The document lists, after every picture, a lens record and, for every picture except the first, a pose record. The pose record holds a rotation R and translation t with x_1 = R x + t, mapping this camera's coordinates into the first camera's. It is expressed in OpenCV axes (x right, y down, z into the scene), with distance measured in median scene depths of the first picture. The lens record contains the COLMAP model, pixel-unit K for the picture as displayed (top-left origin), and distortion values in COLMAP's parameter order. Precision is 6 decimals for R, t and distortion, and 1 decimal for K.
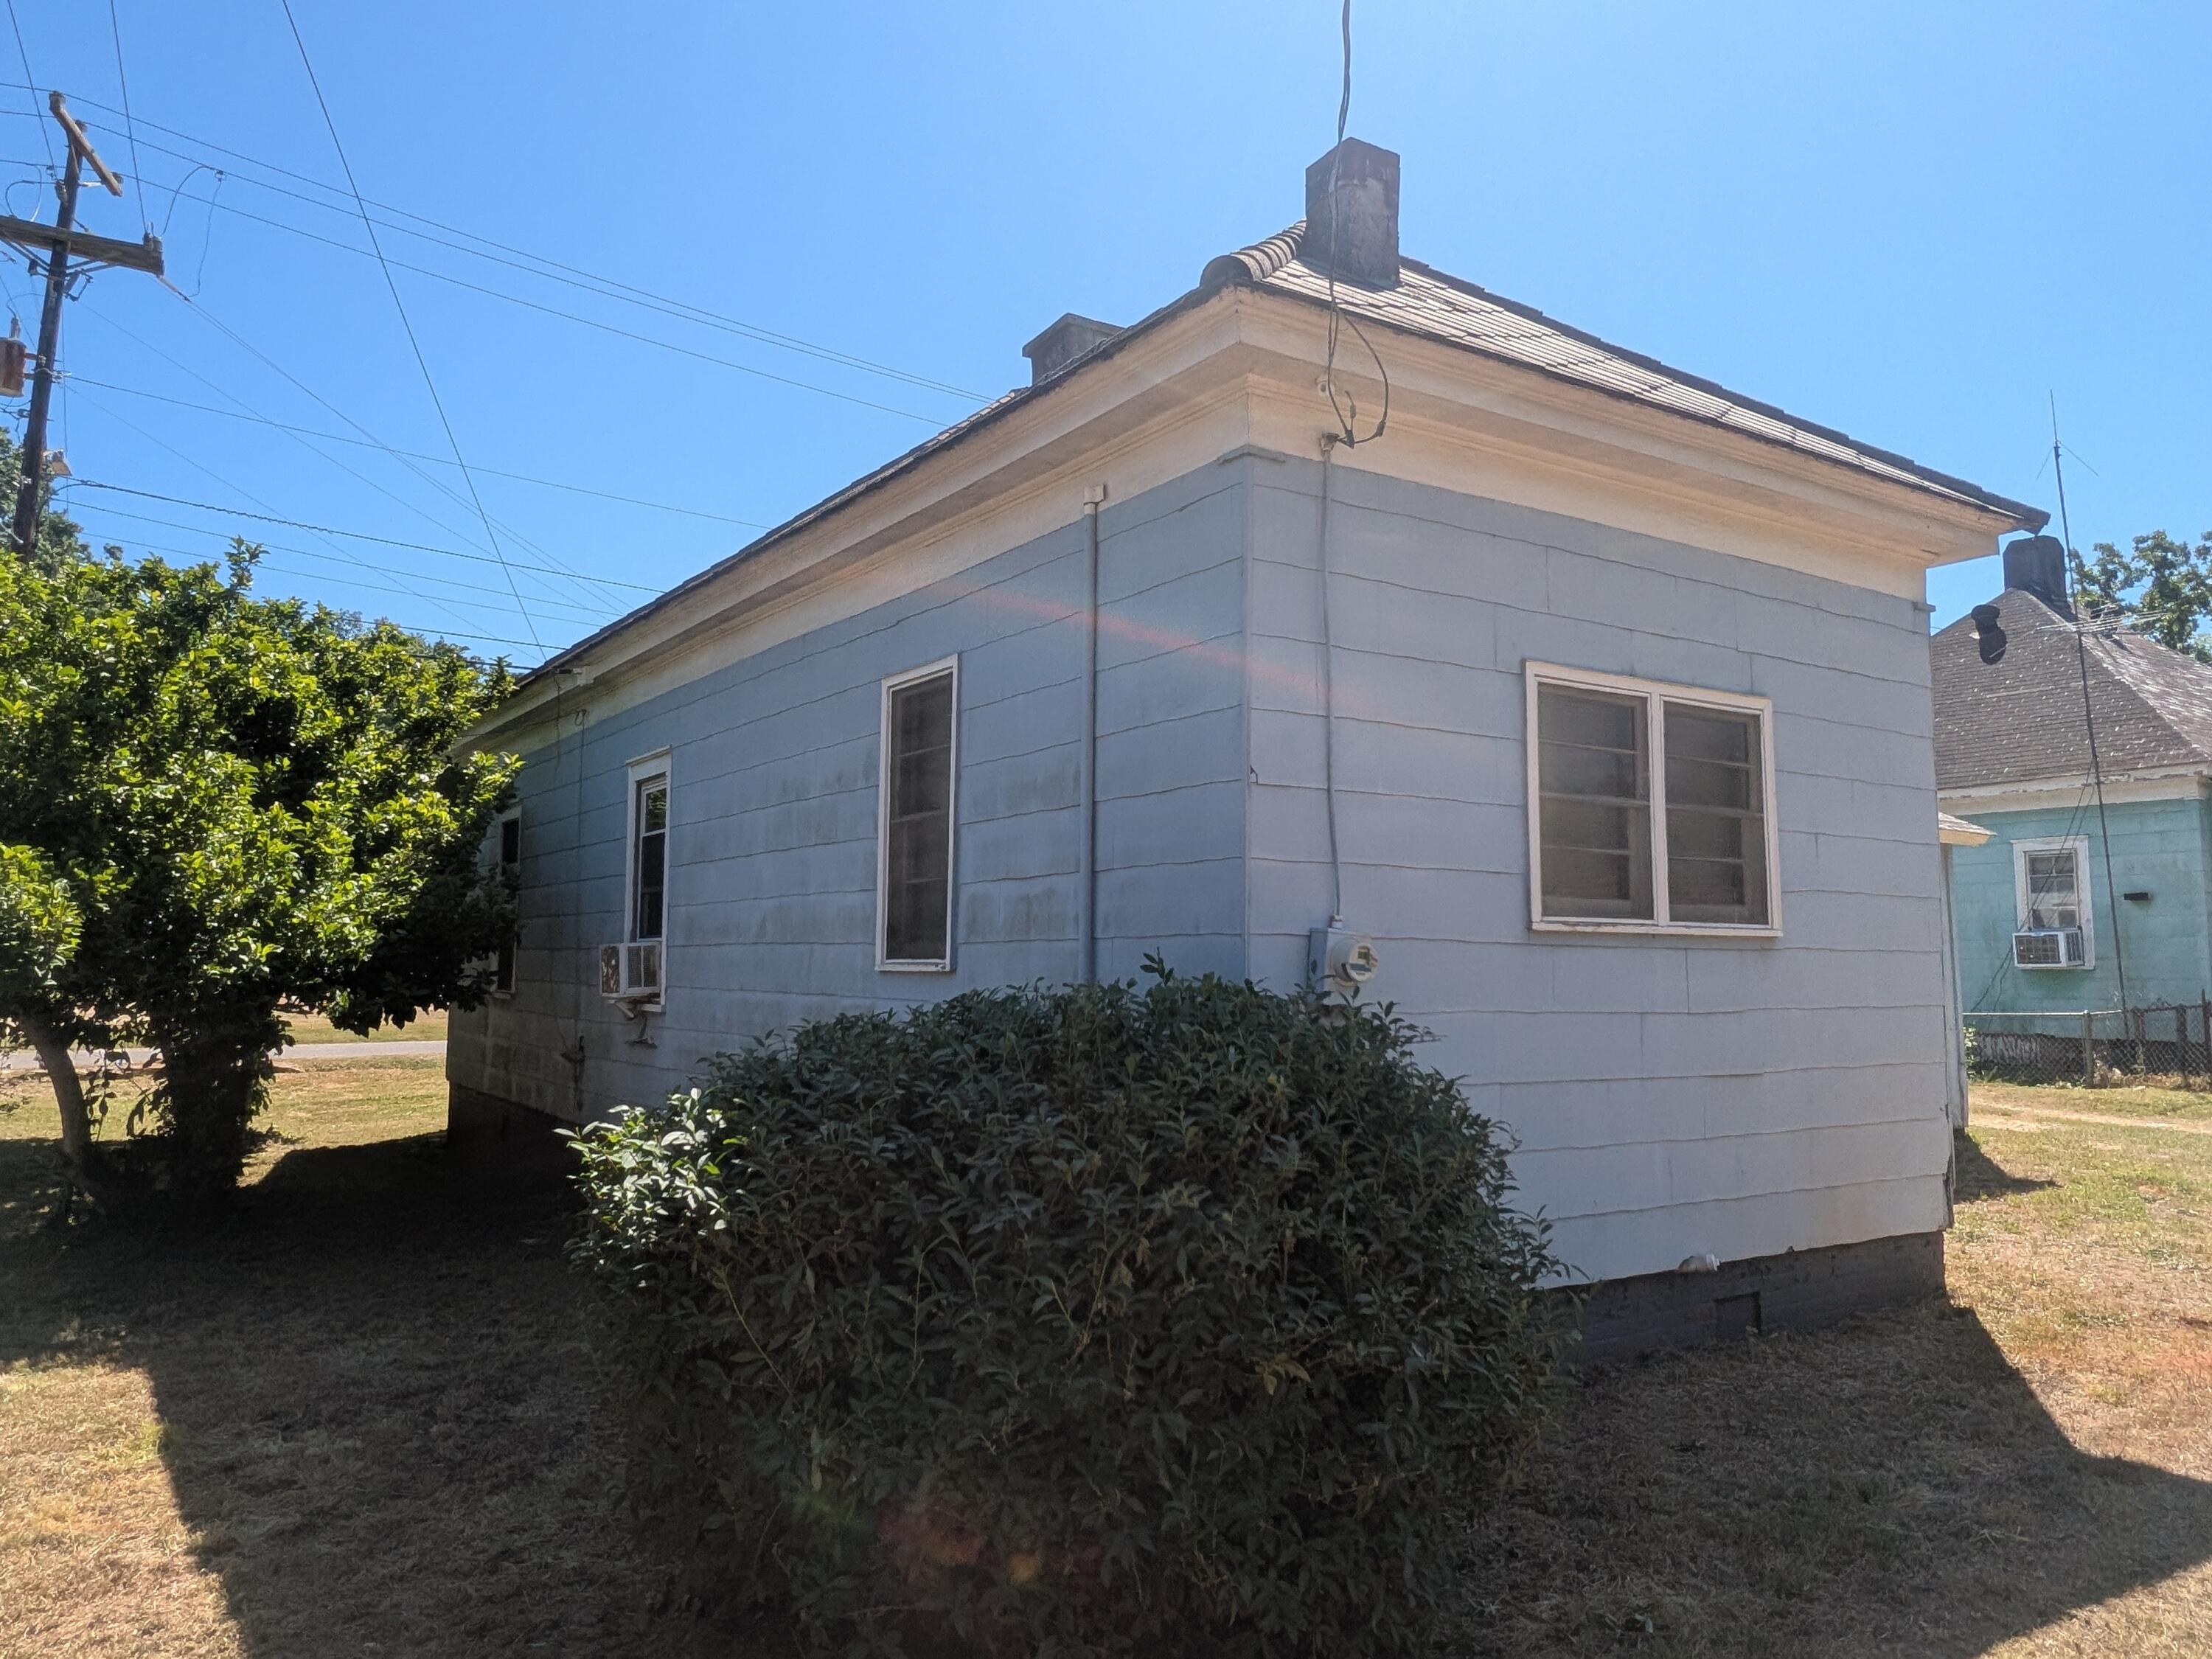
lens RADIAL K [[1605.6, 0, 1109.0], [0, 1605.6, 825.4], [0, 0, 1]] dist [0.006031, -0.002184]
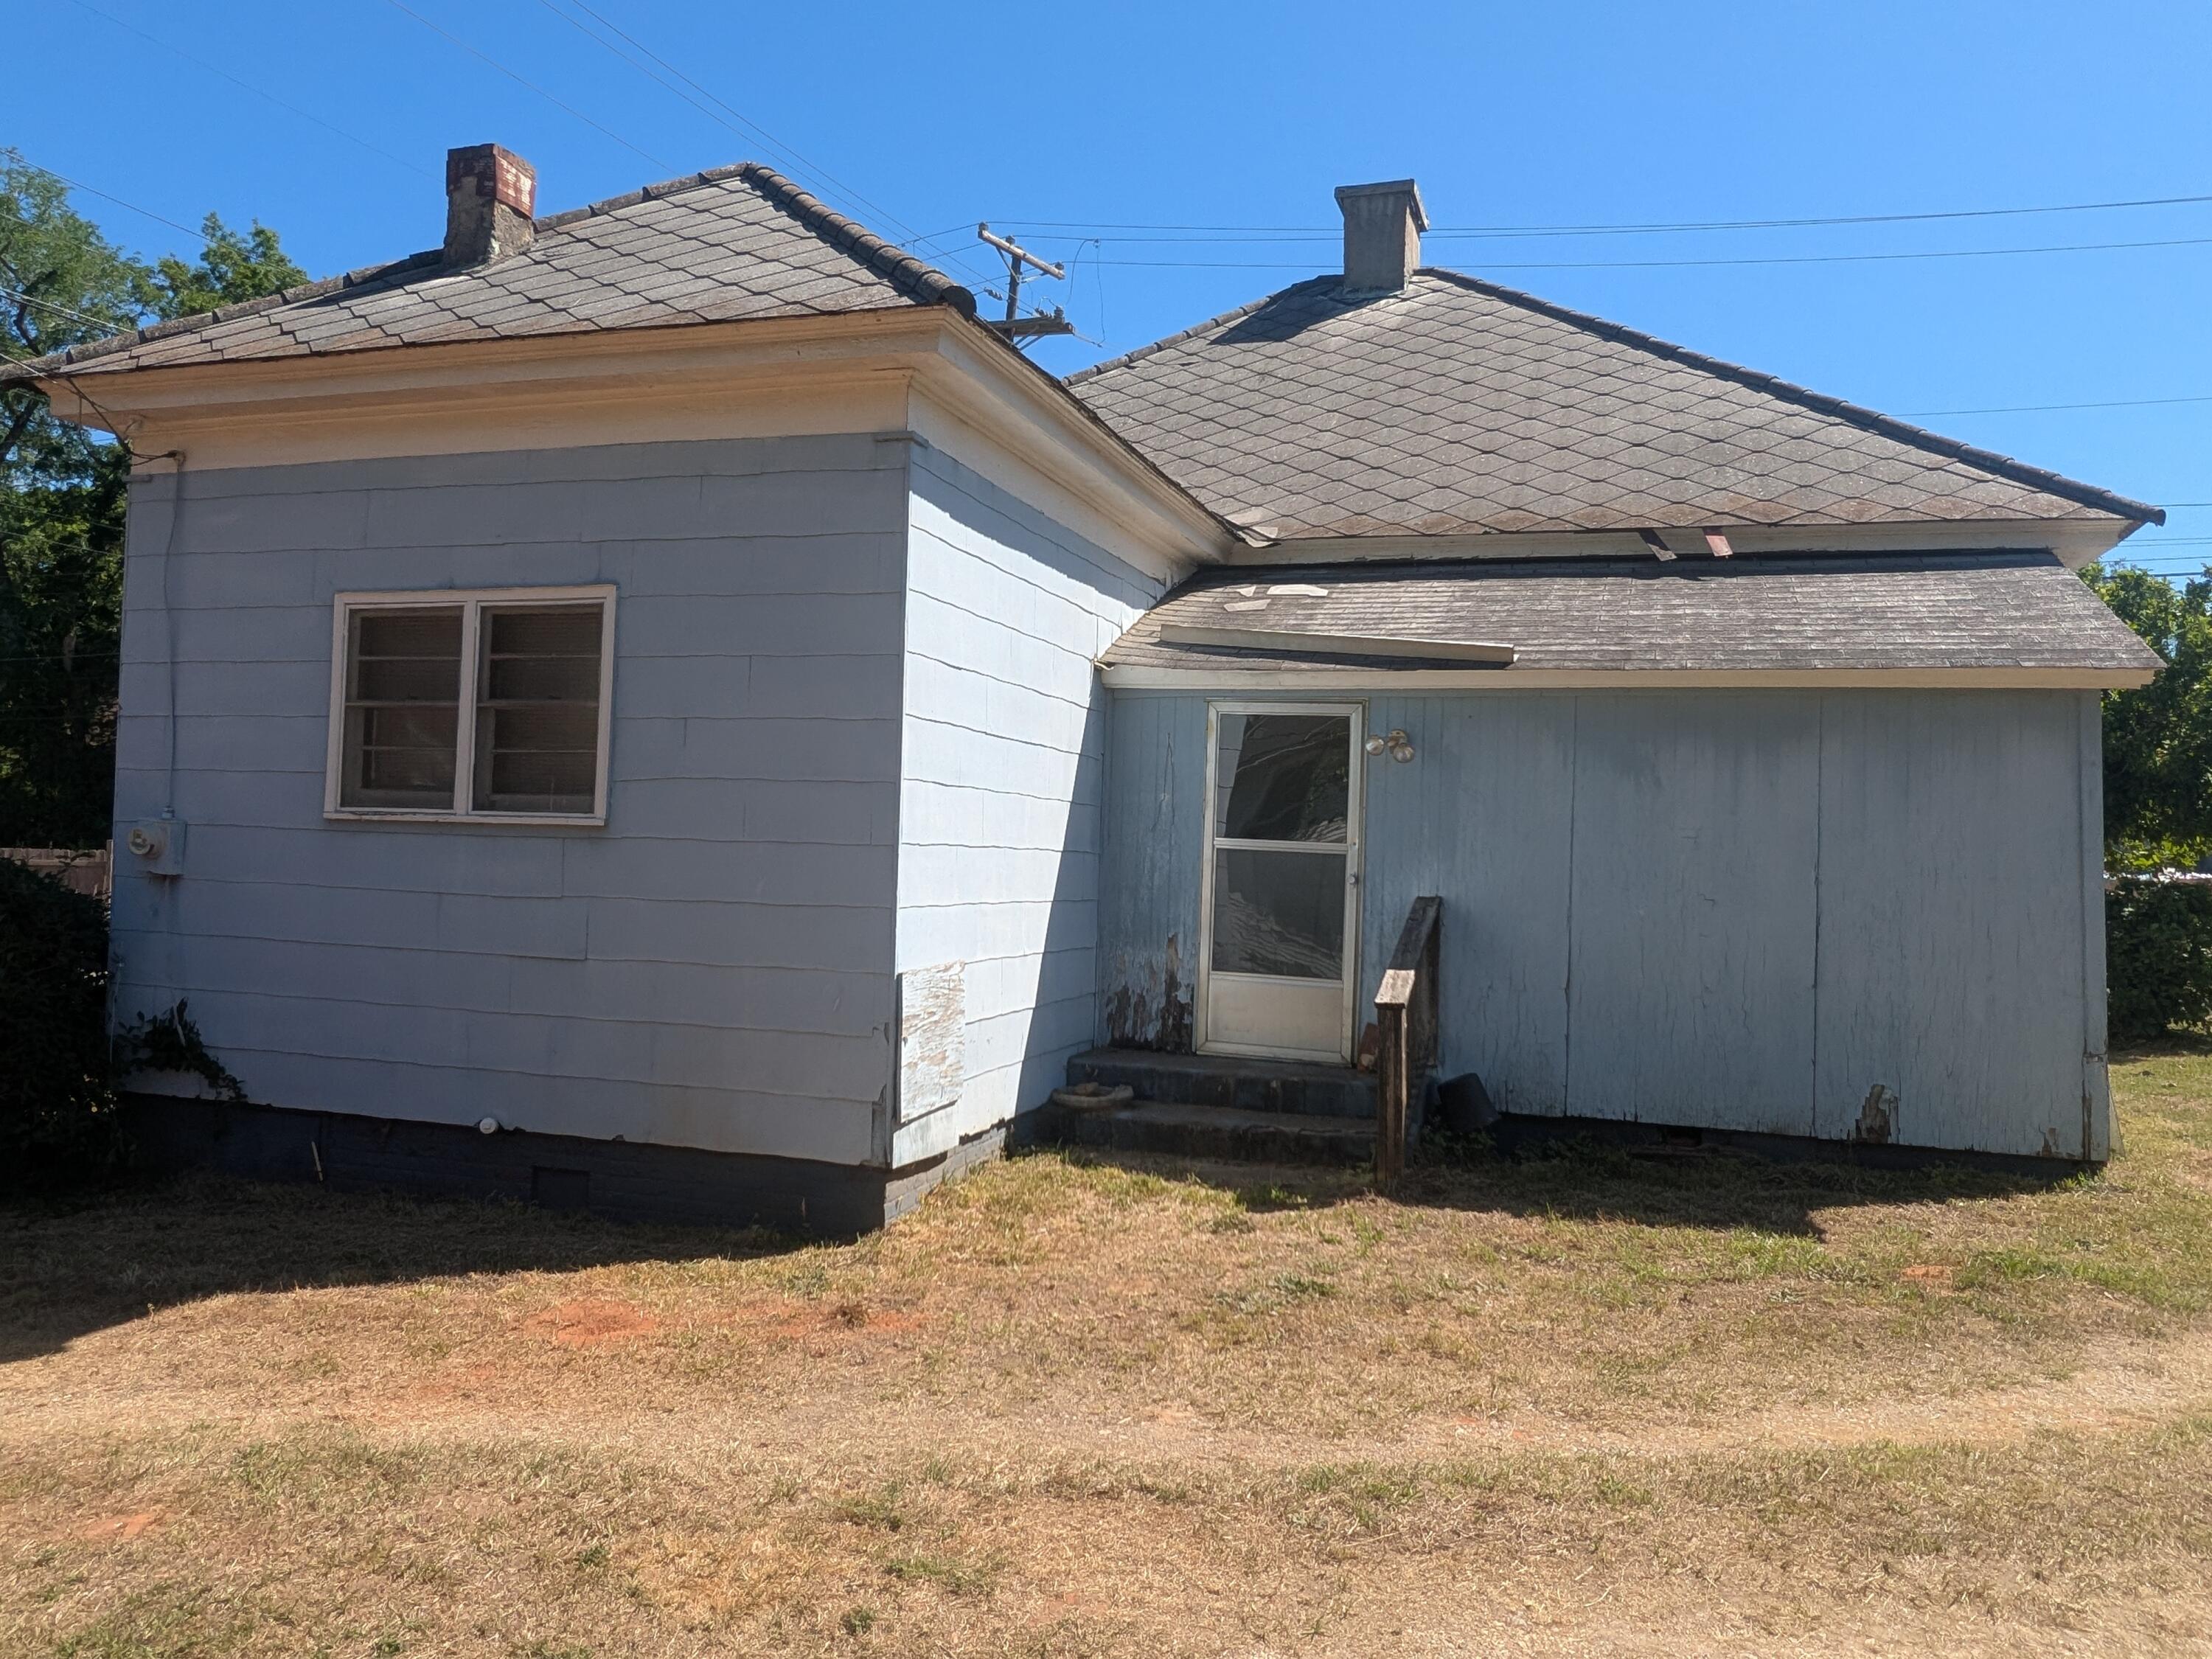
lens RADIAL K [[1605.6, 0, 1113.5], [0, 1605.6, 822.7], [0, 0, 1]] dist [0.006031, -0.002184]
pose [[0.622636, -0.005889, -0.782490, 1.466917], [0.045091, 0.998580, 0.028365, 0.056477], [0.781211, -0.052944, 0.622017, 0.659919]]
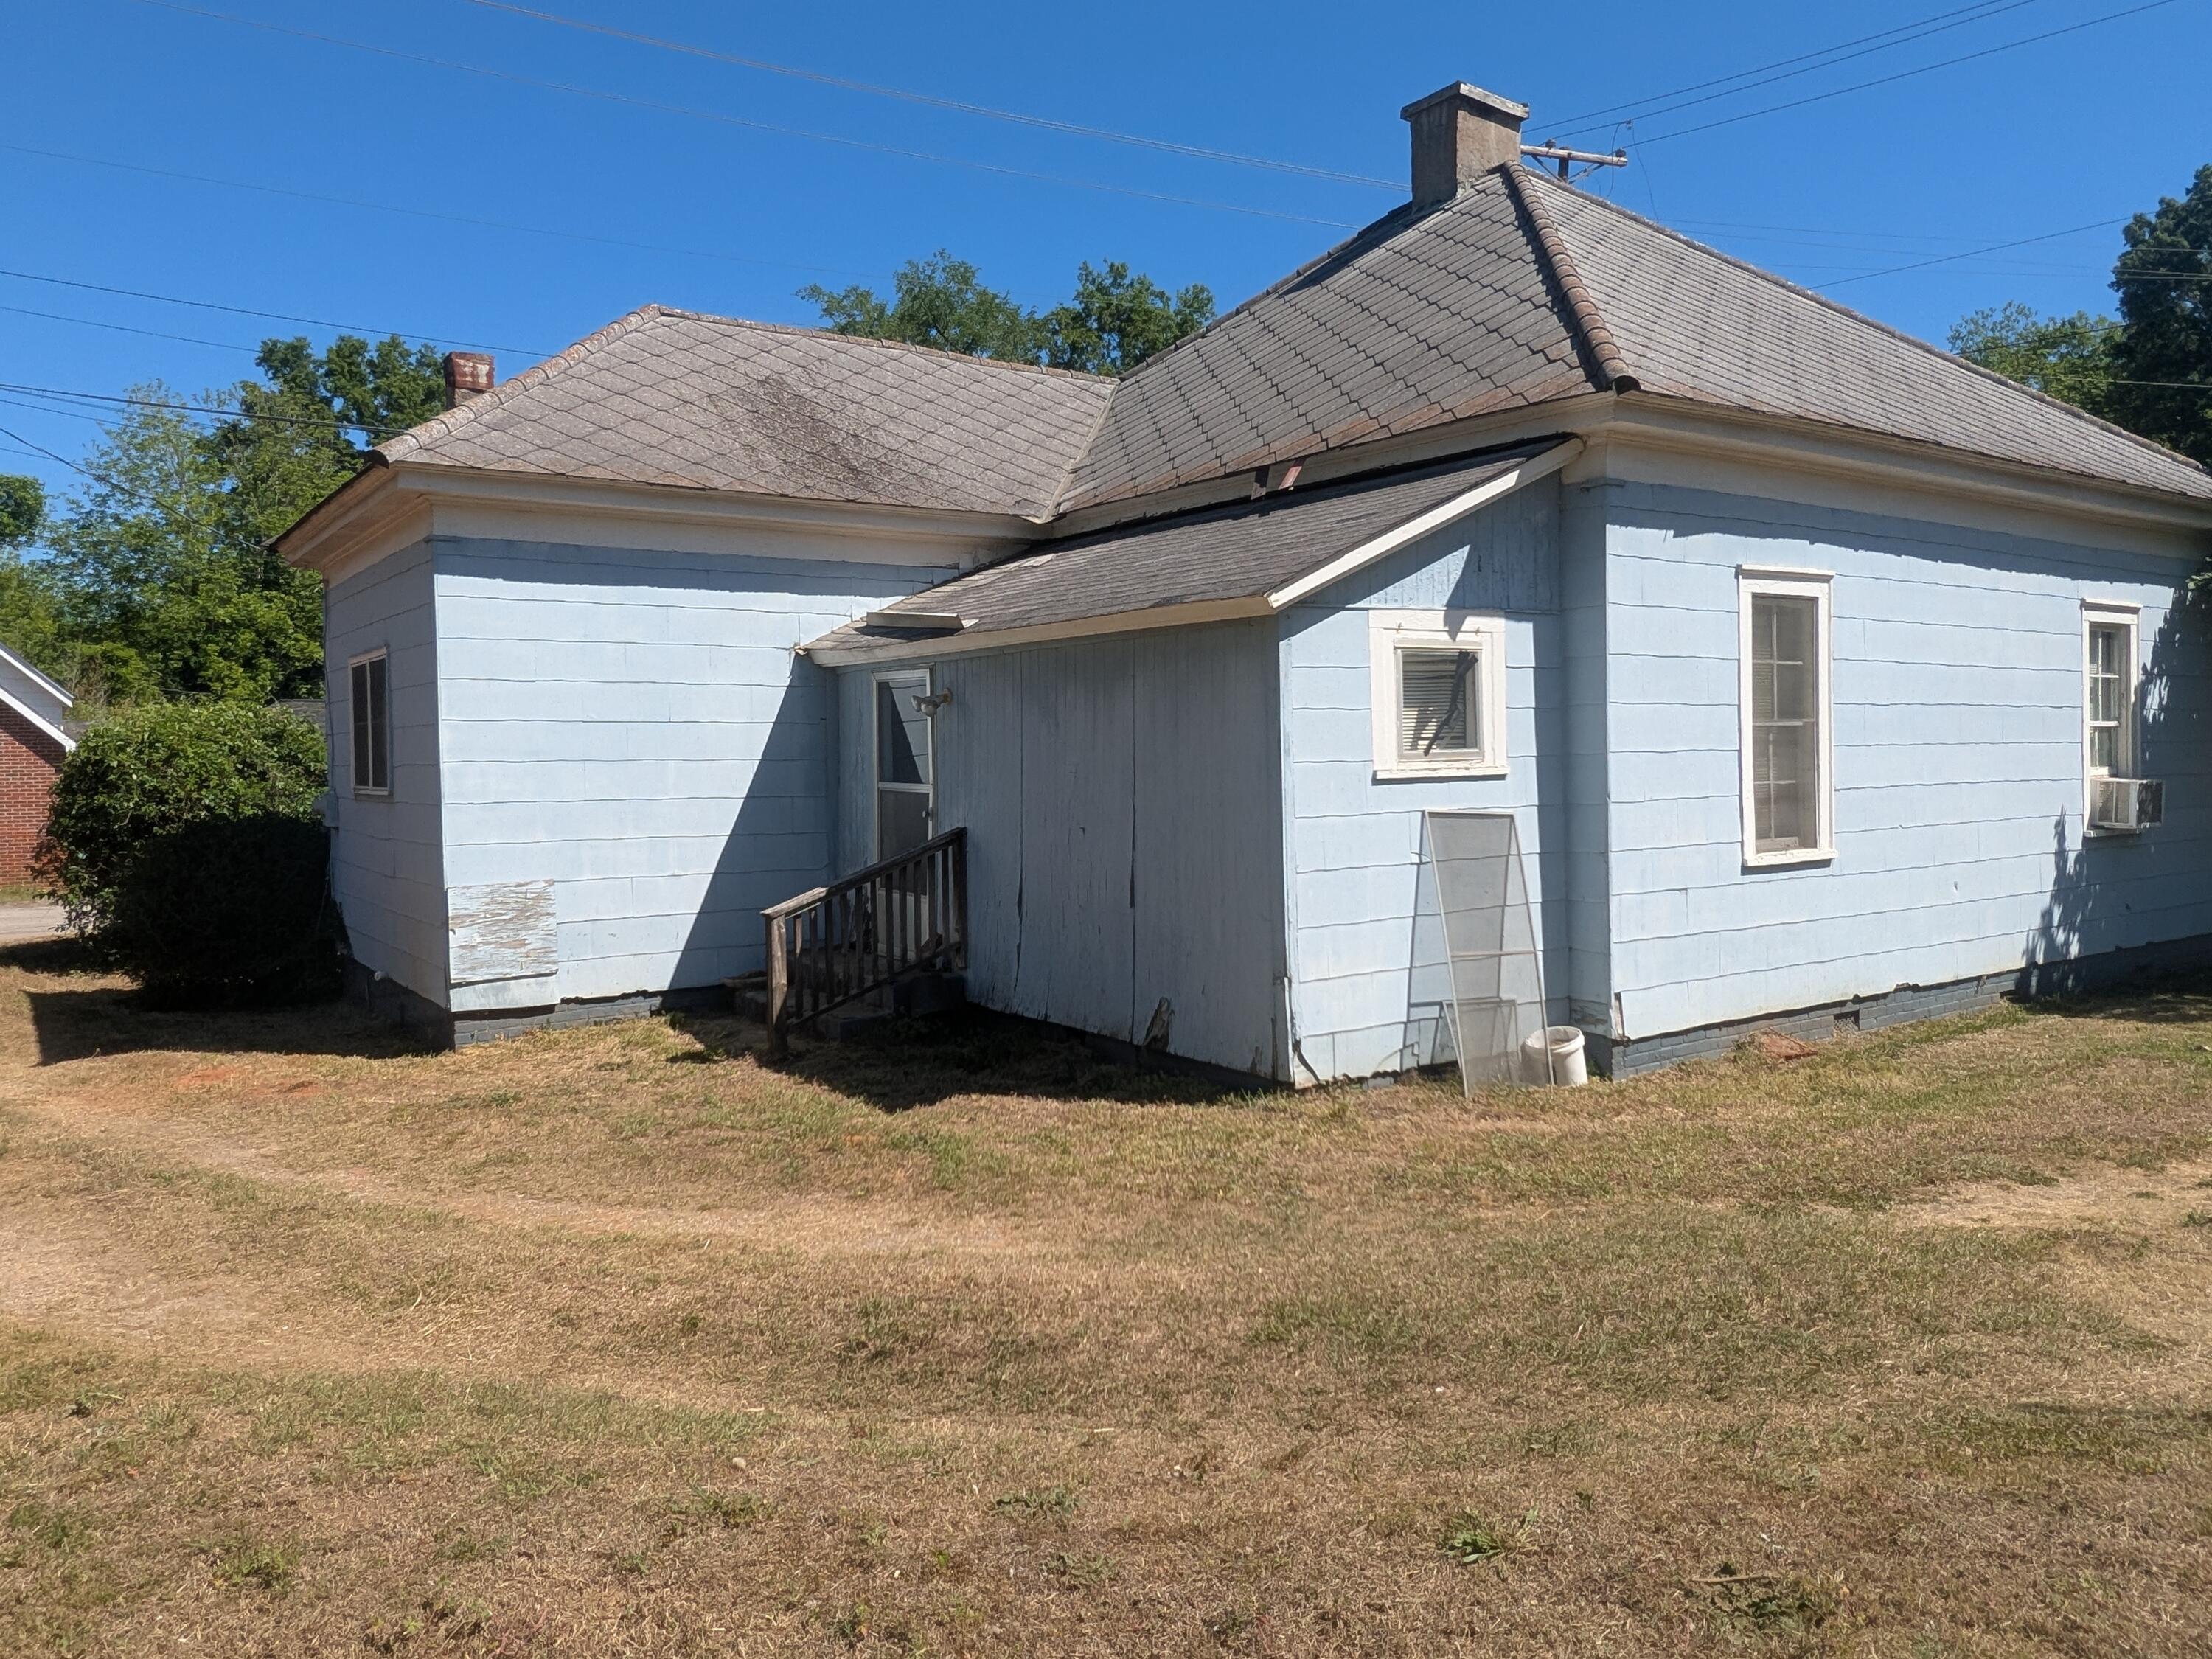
lens RADIAL K [[1605.6, 0, 1111.8], [0, 1605.6, 825.6], [0, 0, 1]] dist [0.006031, -0.002184]
pose [[0.025547, 0.031390, -0.999181, 2.121415], [0.100489, 0.994364, 0.033807, 0.121082], [0.994610, -0.101270, 0.022248, 1.712189]]
